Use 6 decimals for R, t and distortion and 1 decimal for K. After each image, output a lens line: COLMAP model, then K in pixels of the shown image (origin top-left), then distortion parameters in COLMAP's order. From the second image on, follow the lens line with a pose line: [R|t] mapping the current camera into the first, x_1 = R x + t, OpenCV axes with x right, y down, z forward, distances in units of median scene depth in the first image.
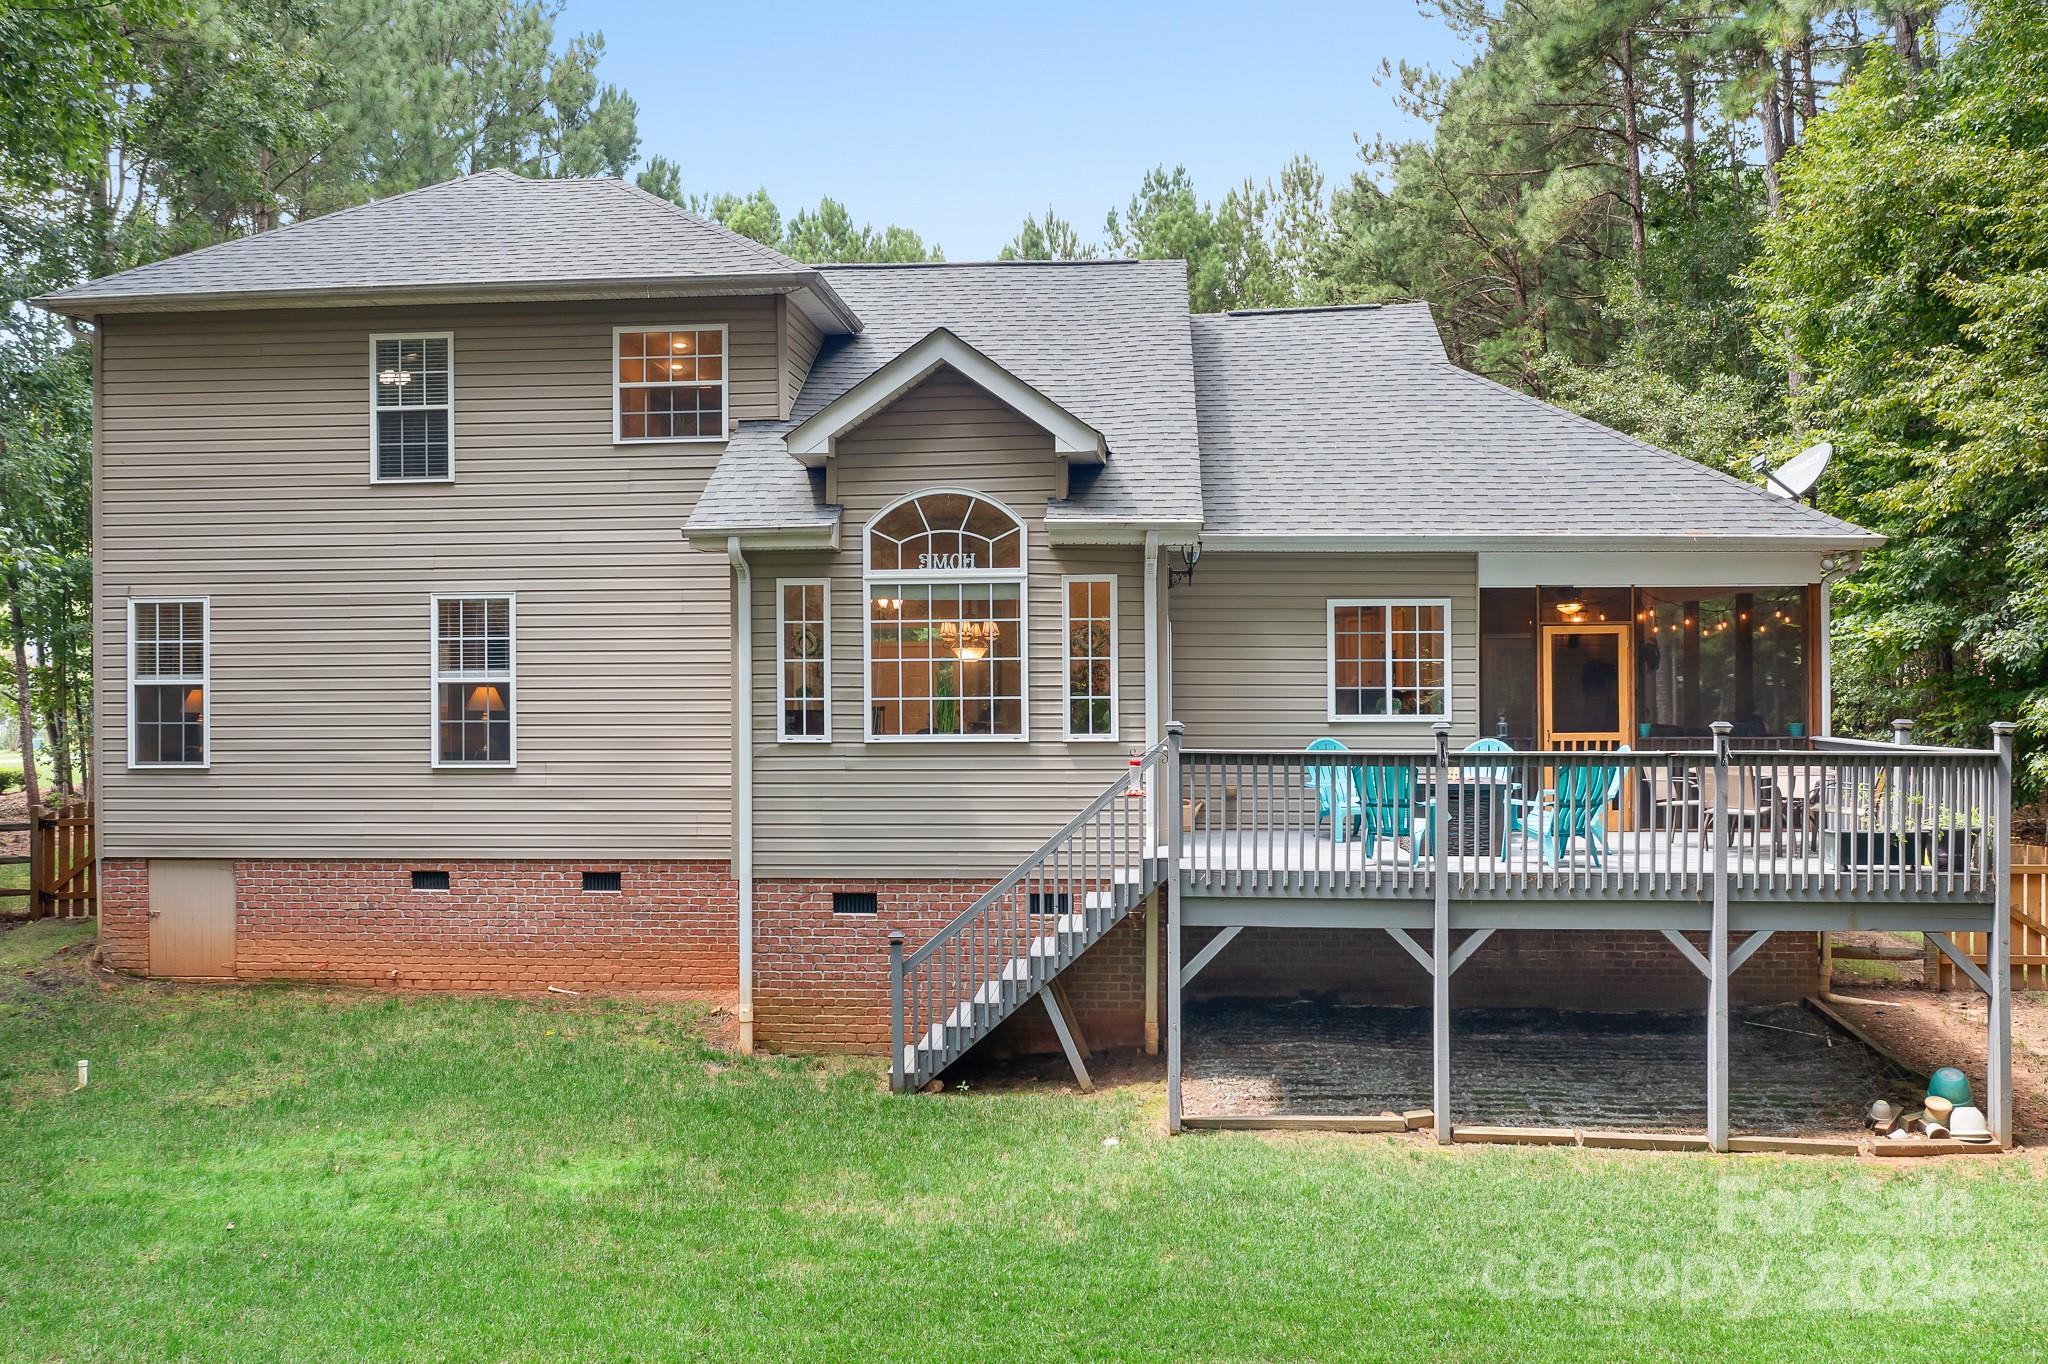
lens RADIAL K [[1619.7, 0, 1018.0], [0, 1619.7, 678.5], [0, 0, 1]] dist [-0.026140, 0.002993]
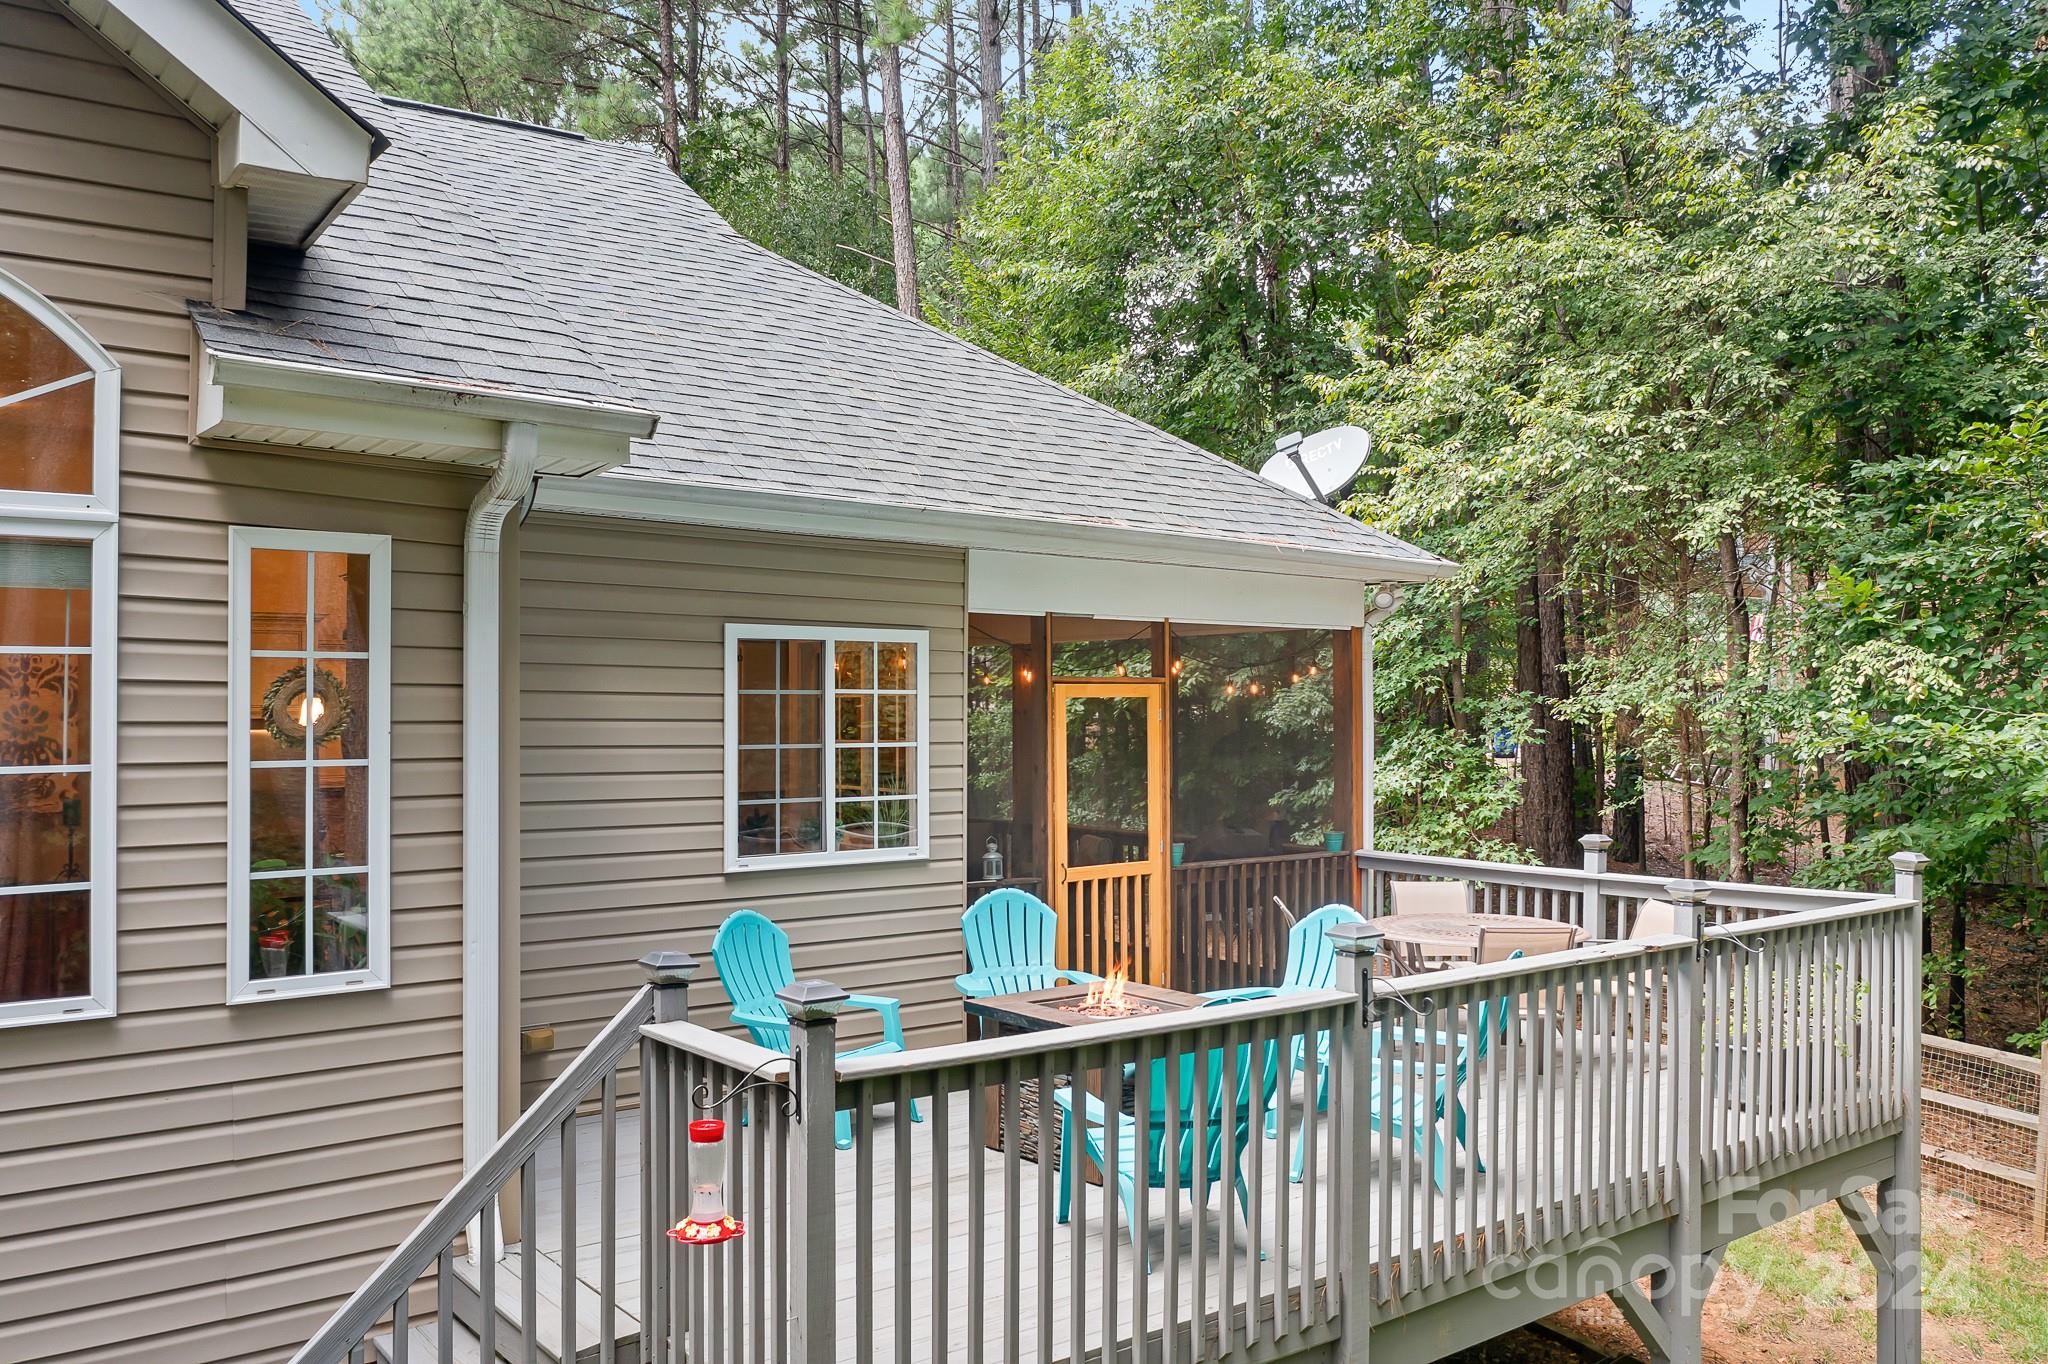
lens RADIAL K [[1611.1, 0, 1013.6], [0, 1611.1, 679.0], [0, 0, 1]] dist [-0.028548, 0.013462]
pose [[0.737875, 0.015735, 0.674754, -0.074260], [-0.003539, 0.999805, -0.019444, -0.022945], [-0.674928, 0.011959, 0.737787, 0.586147]]
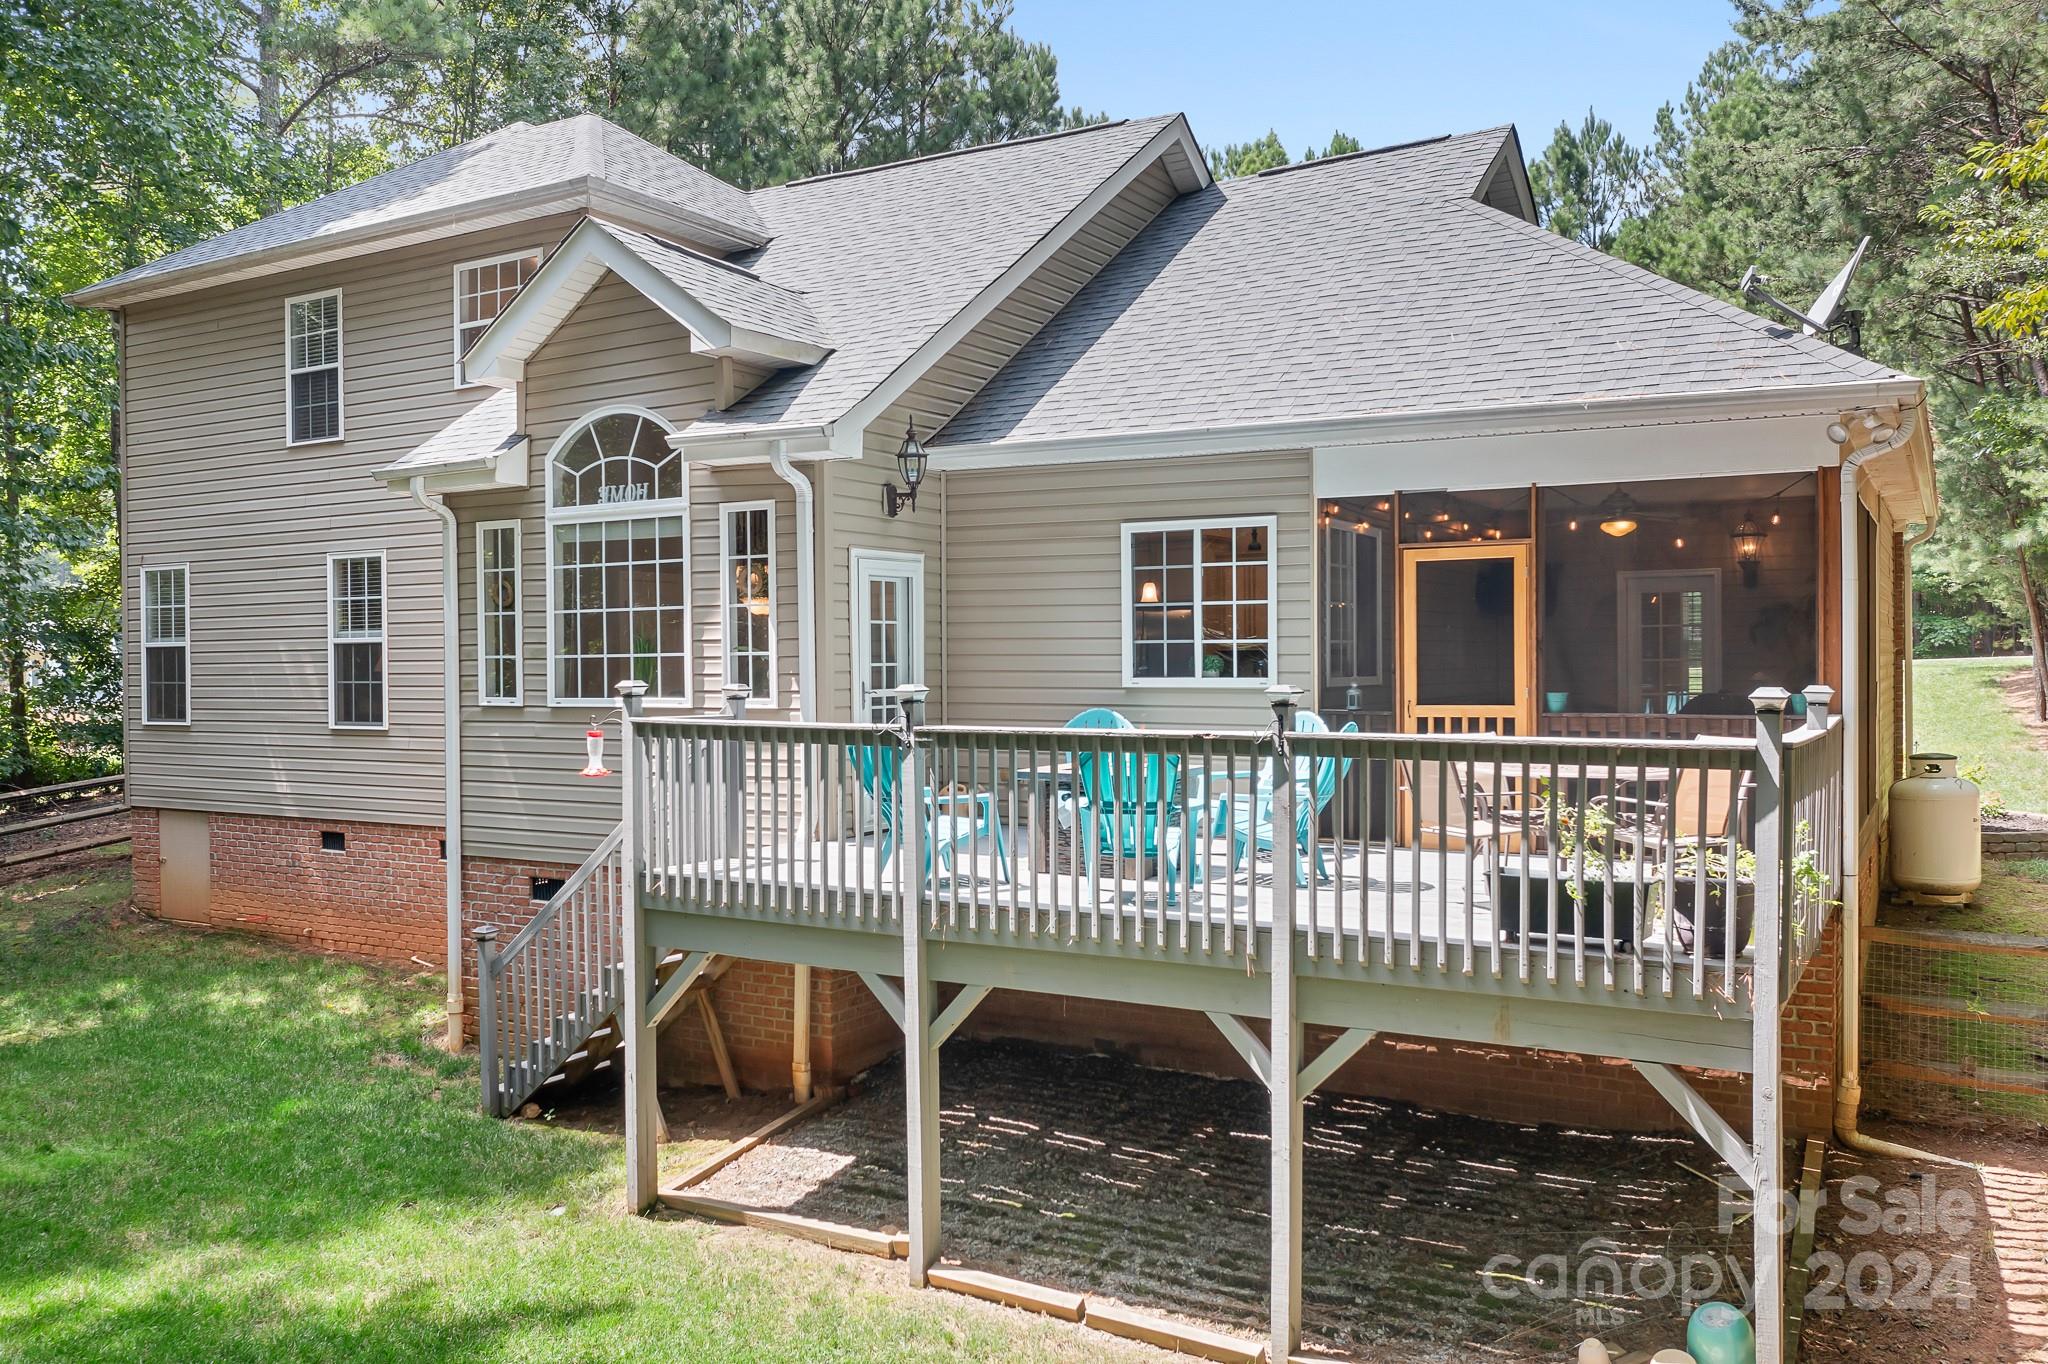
lens RADIAL K [[1611.1, 0, 1013.6], [0, 1611.1, 679.0], [0, 0, 1]] dist [-0.028548, 0.013462]
pose [[0.899245, 0.003851, -0.437429, 0.476195], [0.003260, 0.999874, 0.015503, 0.011308], [0.437434, -0.015367, 0.899119, 0.310474]]
